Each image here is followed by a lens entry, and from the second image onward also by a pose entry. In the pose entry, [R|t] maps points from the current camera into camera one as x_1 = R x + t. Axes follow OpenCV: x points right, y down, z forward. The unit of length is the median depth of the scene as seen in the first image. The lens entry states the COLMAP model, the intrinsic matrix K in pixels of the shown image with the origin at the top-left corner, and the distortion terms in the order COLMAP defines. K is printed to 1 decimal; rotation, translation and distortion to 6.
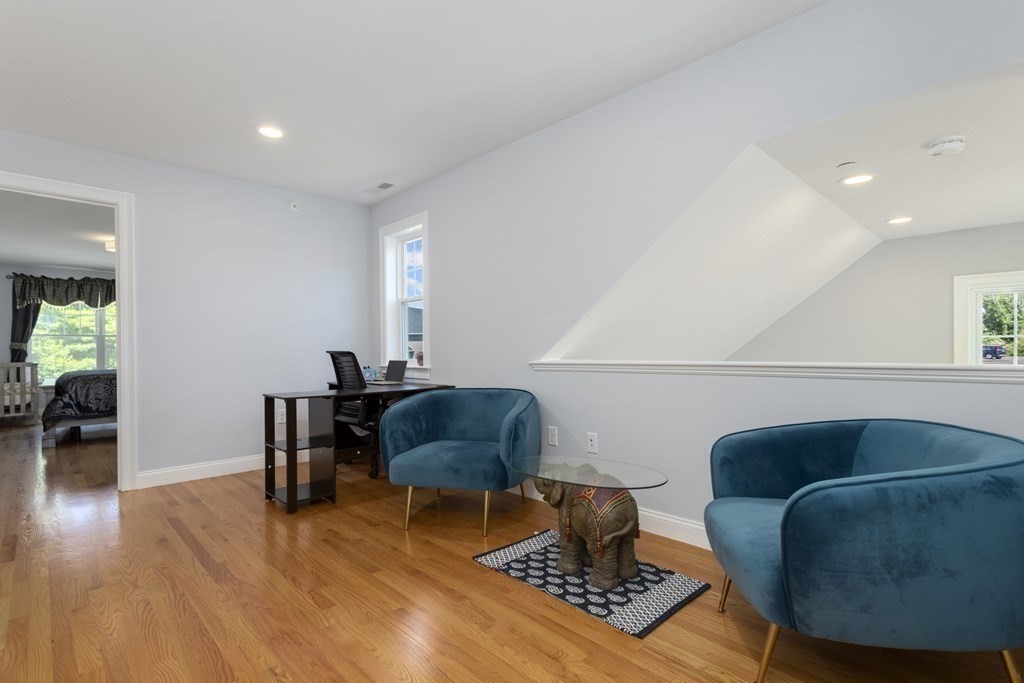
lens RADIAL K [[488.2, 0, 516.7], [0, 488.2, 342.5], [0, 0, 1]] dist [0.001524, -0.000036]
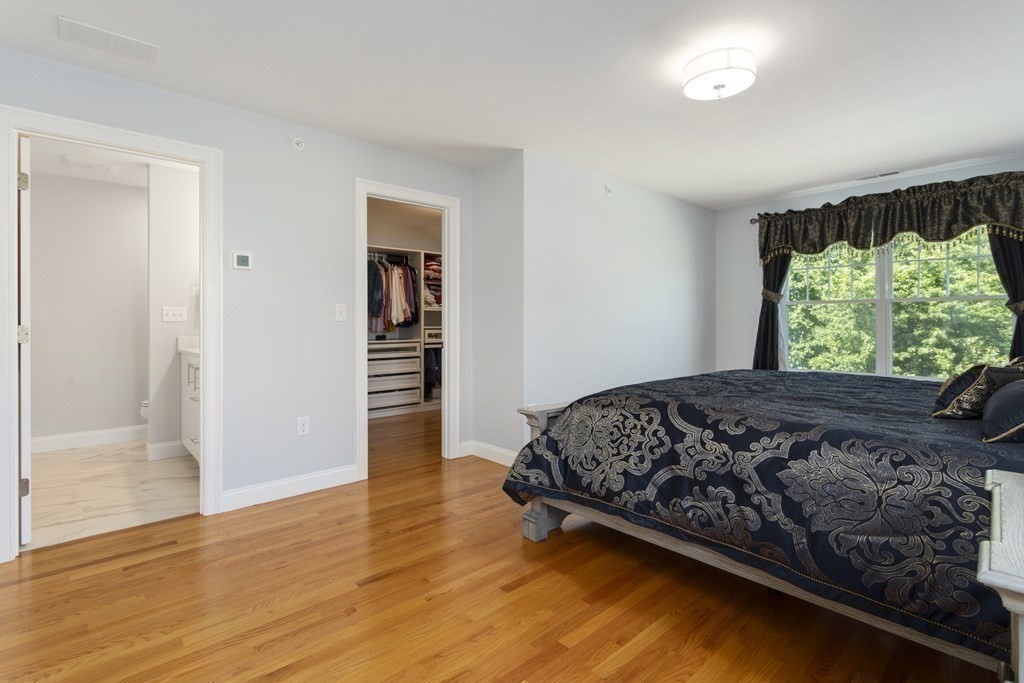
lens RADIAL K [[488.2, 0, 516.7], [0, 488.2, 342.5], [0, 0, 1]] dist [0.001524, -0.000036]
pose [[-0.026058, 0.048473, -0.998485, -0.311259], [0.015395, 0.998725, 0.048083, -0.000617], [0.999542, -0.014119, -0.026771, 0.643025]]
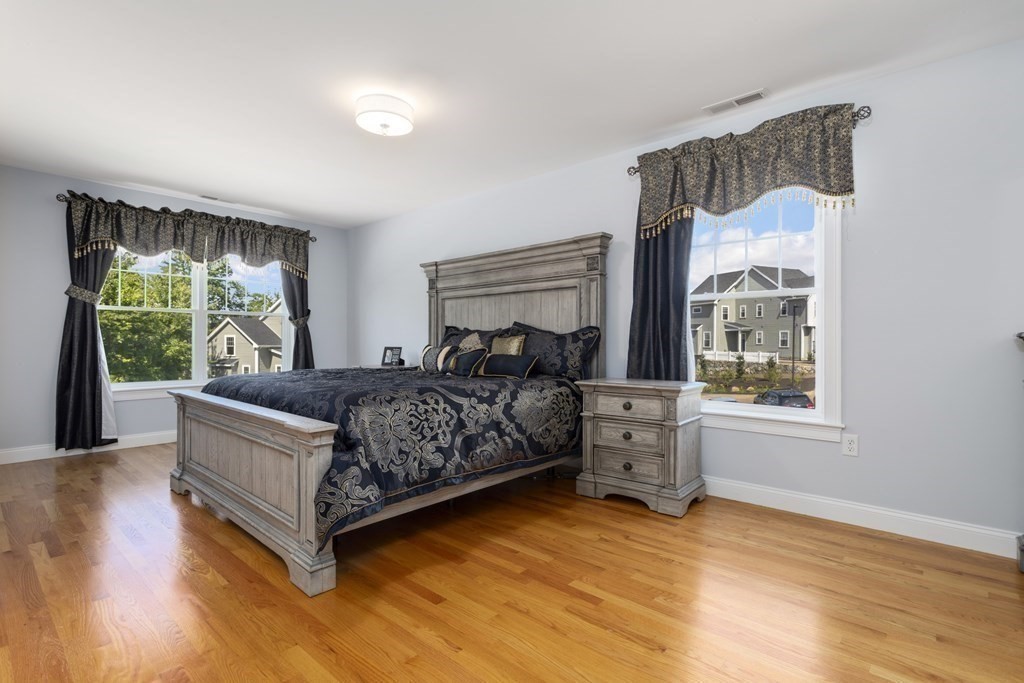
lens RADIAL K [[488.2, 0, 516.7], [0, 488.2, 342.5], [0, 0, 1]] dist [0.001524, -0.000036]
pose [[0.997505, 0.013308, 0.069336, -0.536538], [-0.014600, 0.999728, 0.018162, 0.009253], [-0.069076, -0.019129, 0.997428, 0.394811]]
